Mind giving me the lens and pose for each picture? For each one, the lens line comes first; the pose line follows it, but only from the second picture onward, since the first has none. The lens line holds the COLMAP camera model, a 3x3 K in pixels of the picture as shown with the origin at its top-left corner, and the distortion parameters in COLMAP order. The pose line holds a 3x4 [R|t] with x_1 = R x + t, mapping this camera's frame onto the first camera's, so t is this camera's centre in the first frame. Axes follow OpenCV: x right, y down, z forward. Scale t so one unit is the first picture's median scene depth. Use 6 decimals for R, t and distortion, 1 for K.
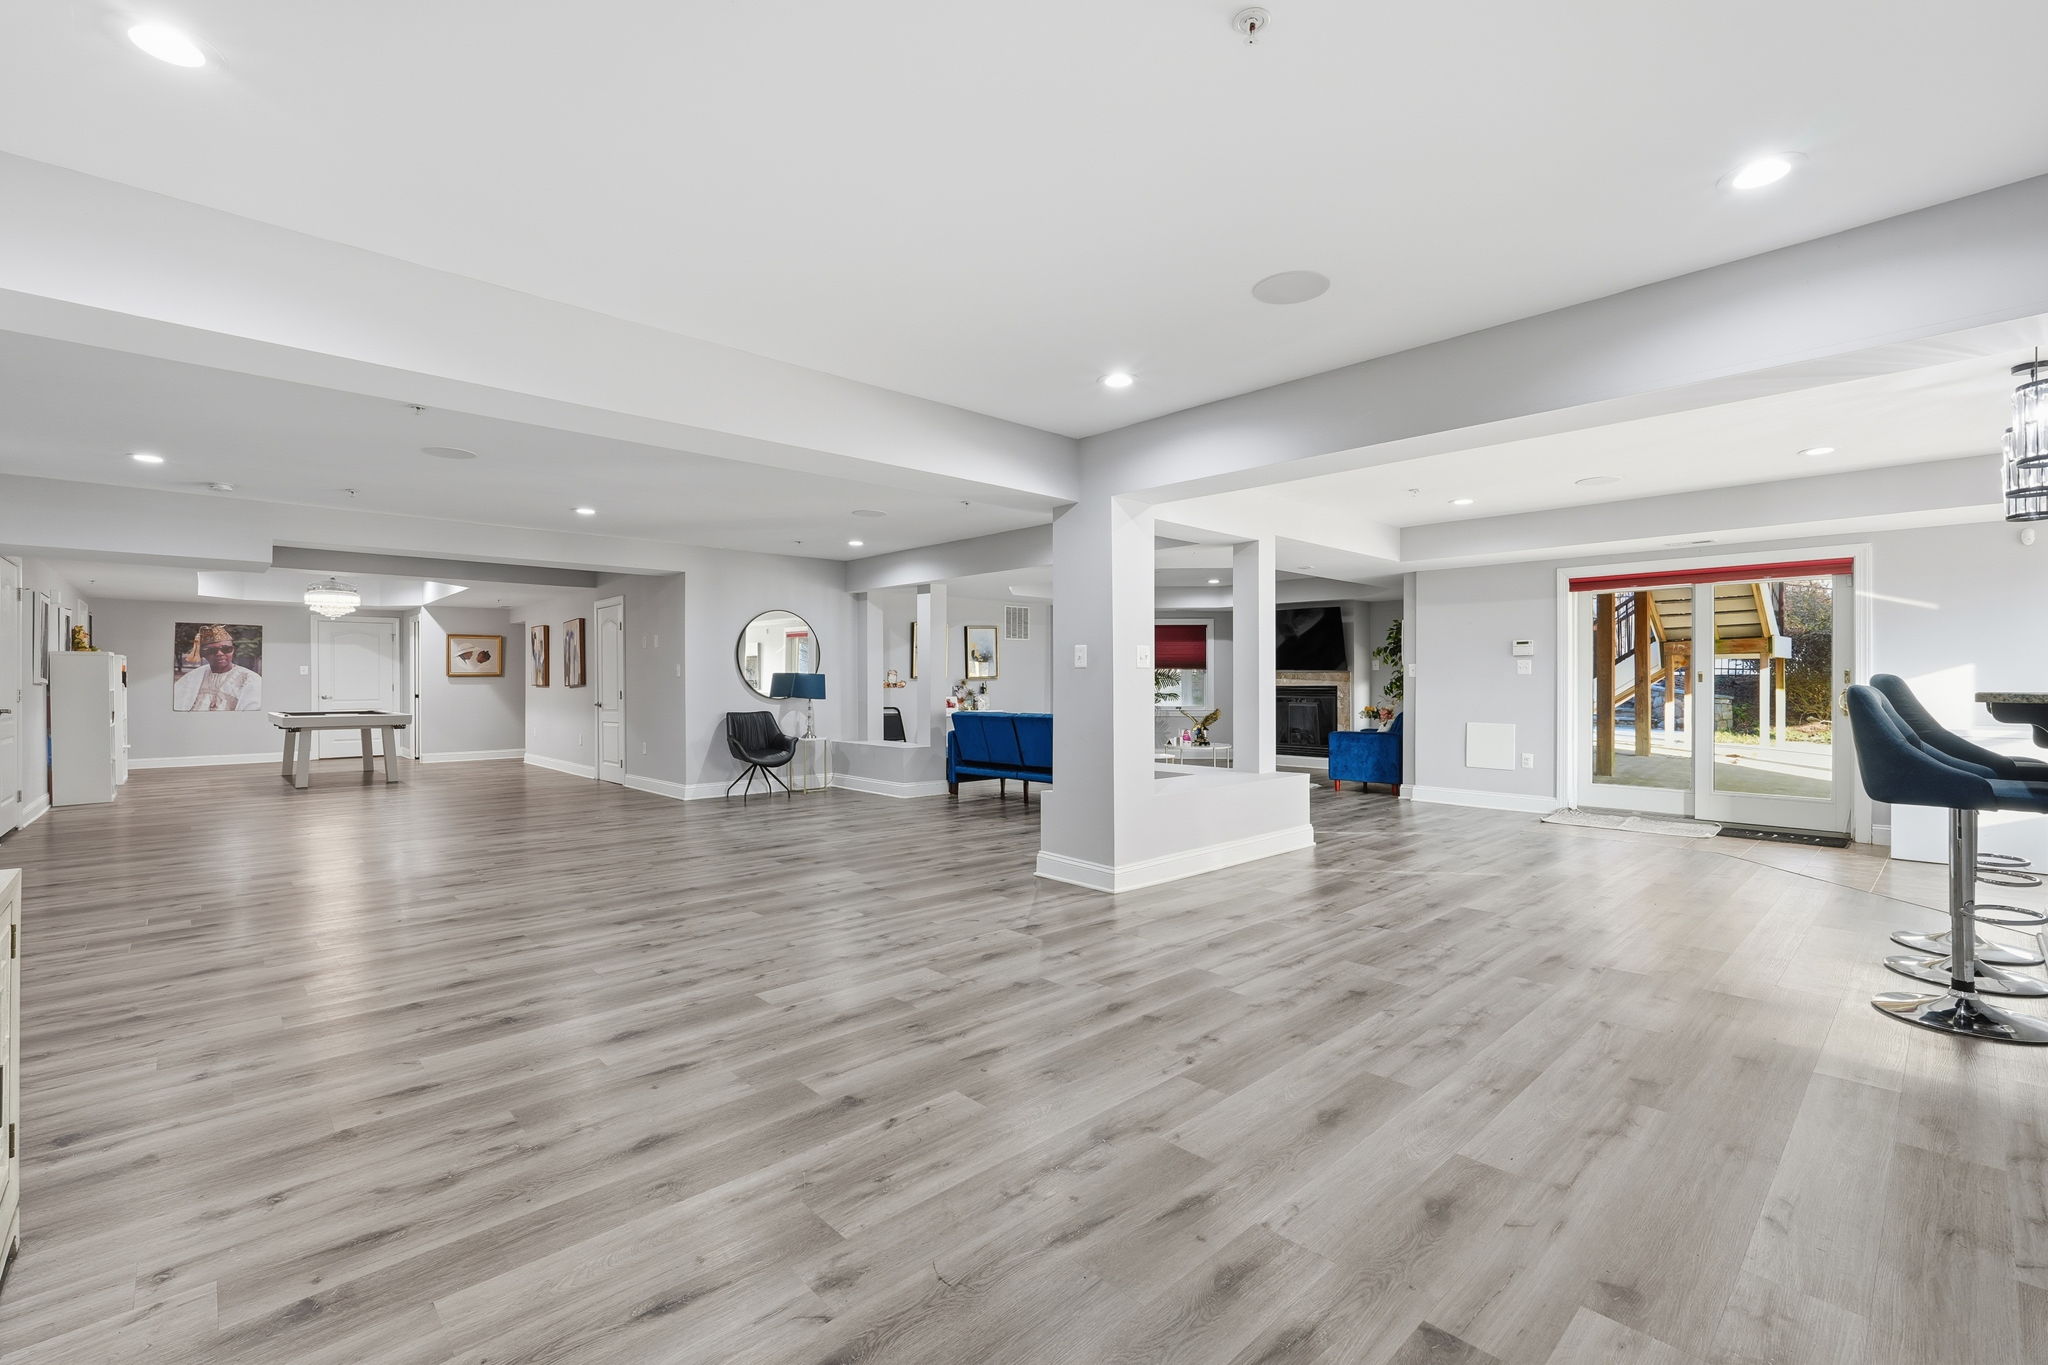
lens RADIAL K [[901.6, 0, 1024.0], [0, 901.6, 682.5], [0, 0, 1]] dist [0.001111, 0.000185]
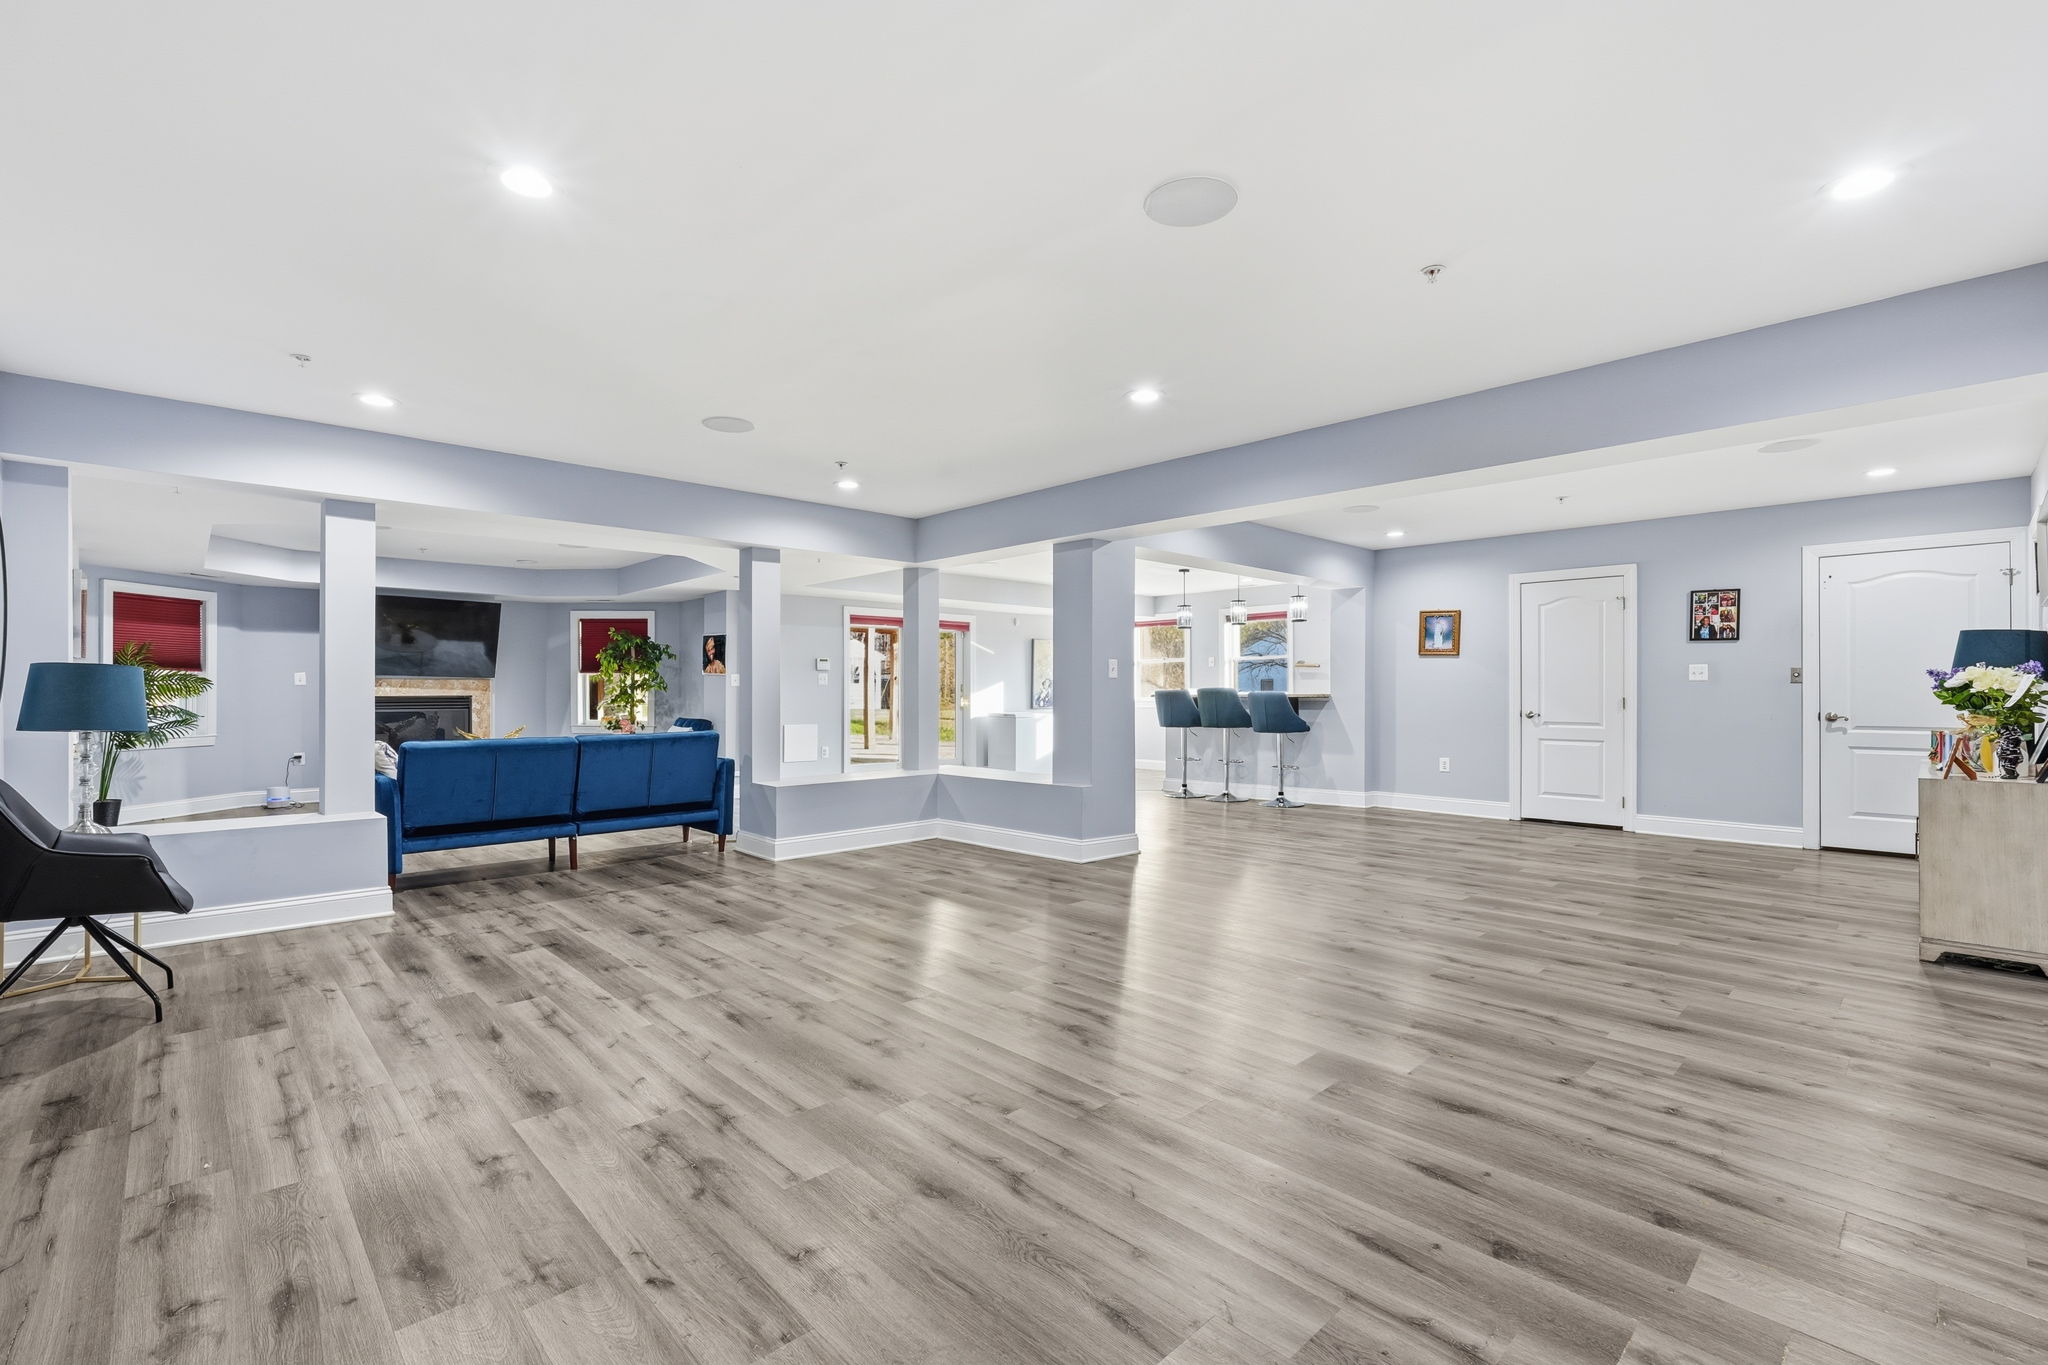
lens RADIAL K [[901.6, 0, 1024.0], [0, 901.6, 682.5], [0, 0, 1]] dist [0.001111, 0.000185]
pose [[0.009234, 0.009209, 0.999915, -0.677702], [0.001813, 0.999956, -0.009226, 0.000340], [-0.999956, 0.001898, 0.009217, 0.650361]]
